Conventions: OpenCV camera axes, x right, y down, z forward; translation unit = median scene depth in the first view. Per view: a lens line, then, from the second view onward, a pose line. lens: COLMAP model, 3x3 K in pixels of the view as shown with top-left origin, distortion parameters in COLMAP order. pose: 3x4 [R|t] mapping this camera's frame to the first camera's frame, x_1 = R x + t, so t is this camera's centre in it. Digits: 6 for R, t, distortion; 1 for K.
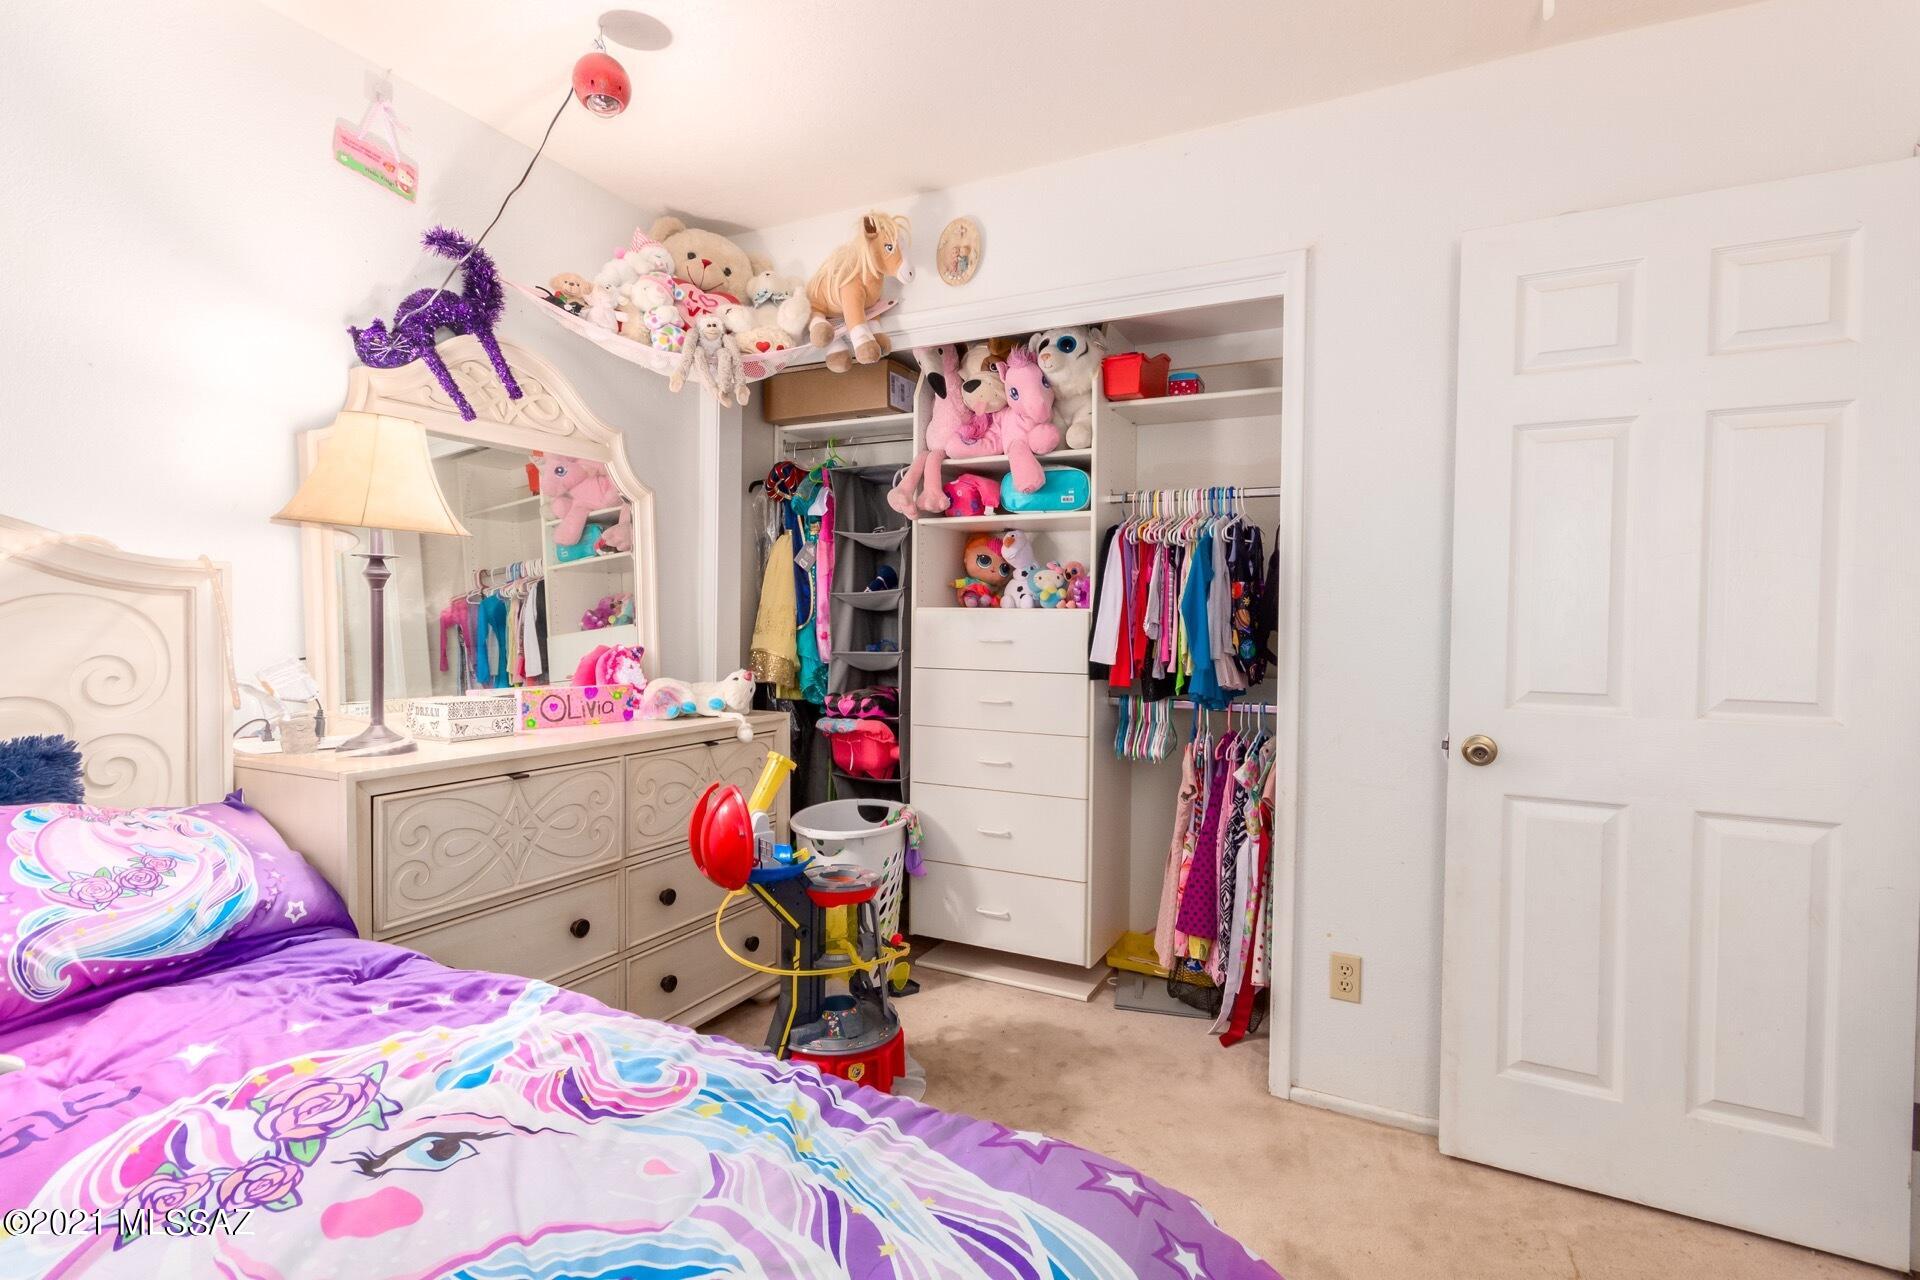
lens RADIAL K [[919.6, 0, 969.2], [0, 919.6, 635.7], [0, 0, 1]] dist [0.000403, 0.000773]
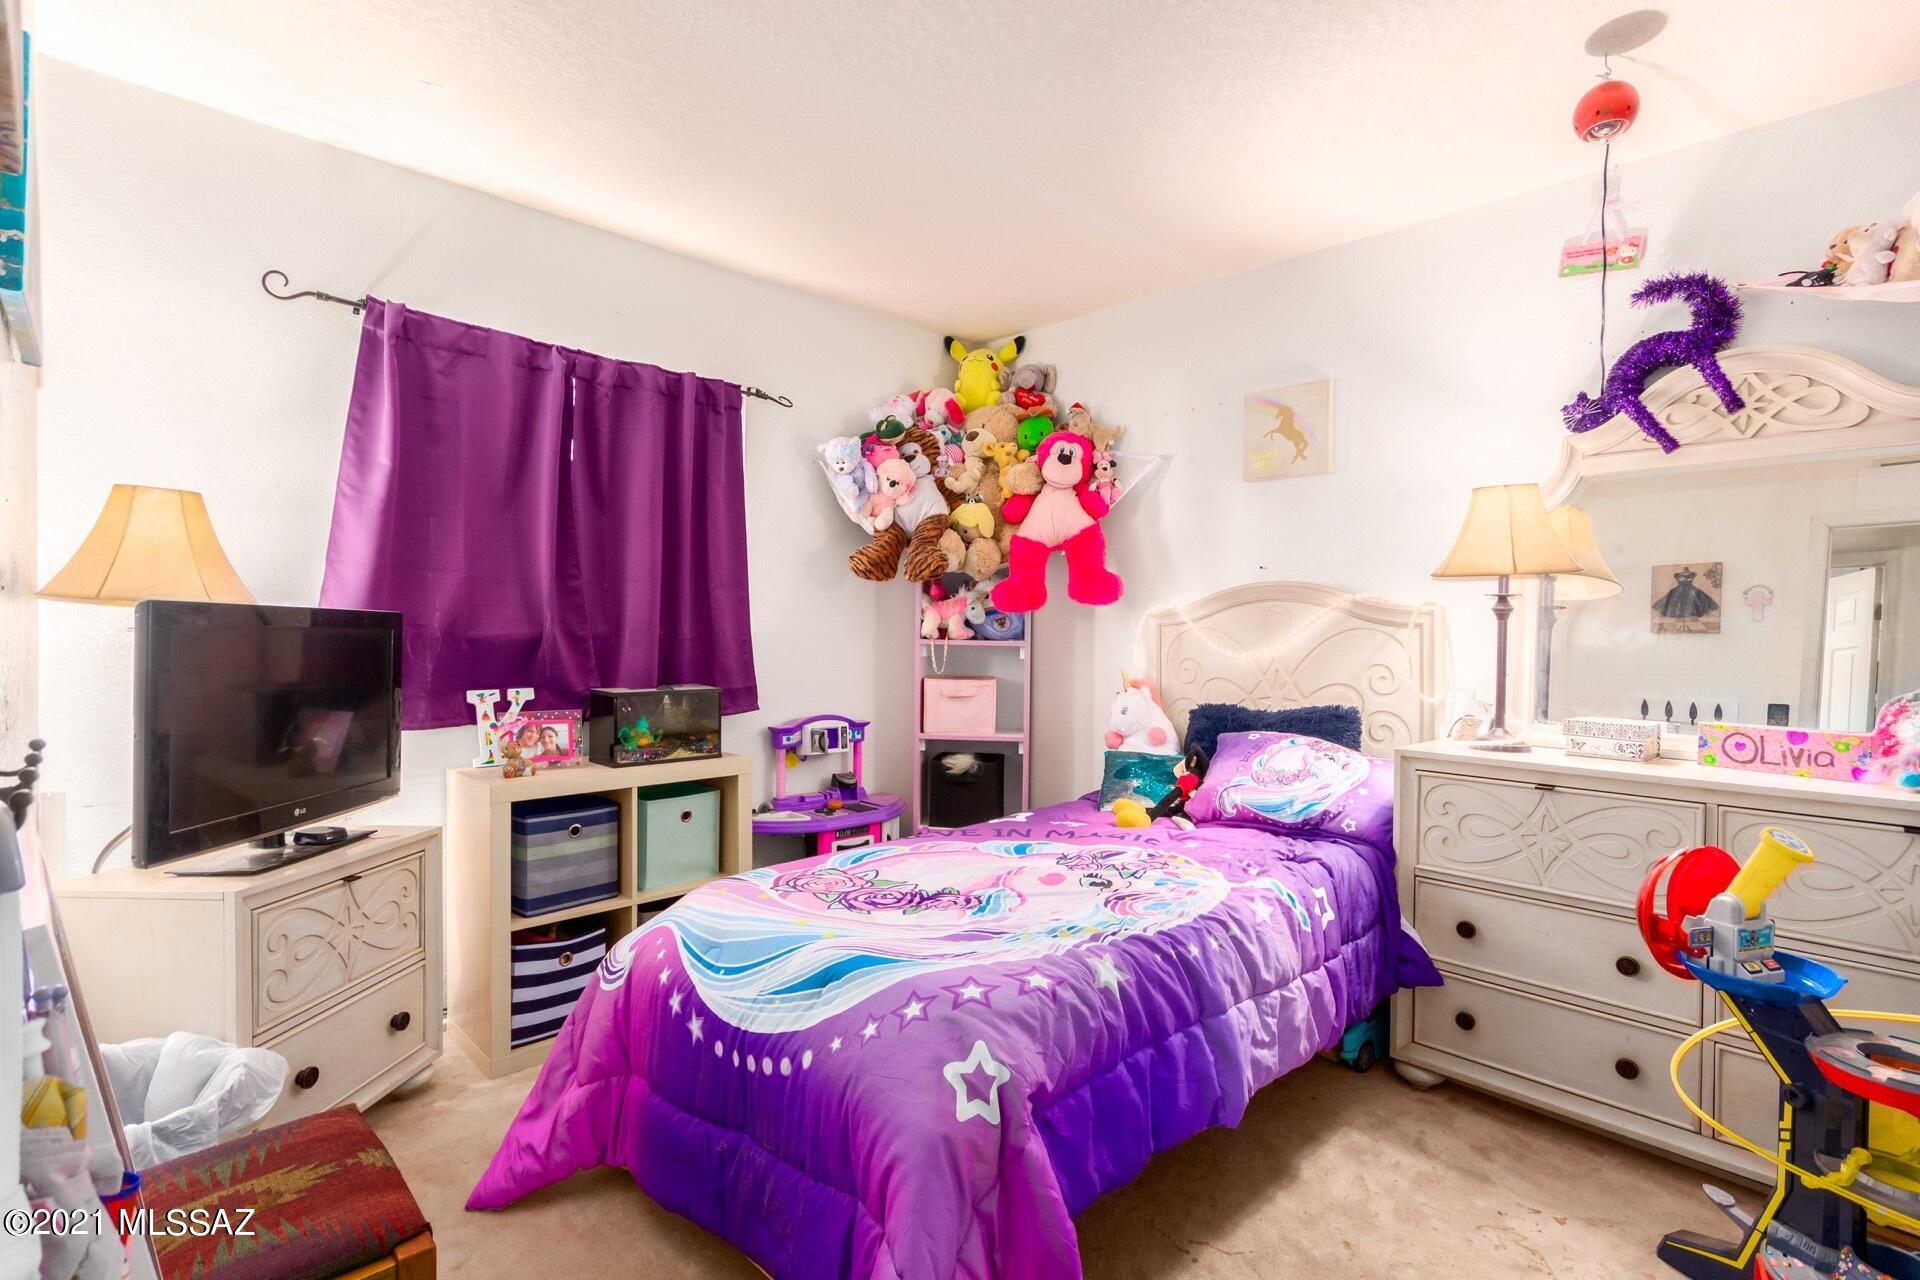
lens RADIAL K [[913.9, 0, 964.0], [0, 913.9, 636.3], [0, 0, 1]] dist [0.002914, 0.001080]
pose [[-0.326984, -0.007122, -0.945003, 0.797311], [-0.034390, 0.999399, 0.004368, -0.009638], [0.944404, 0.033927, -0.327032, 0.711726]]
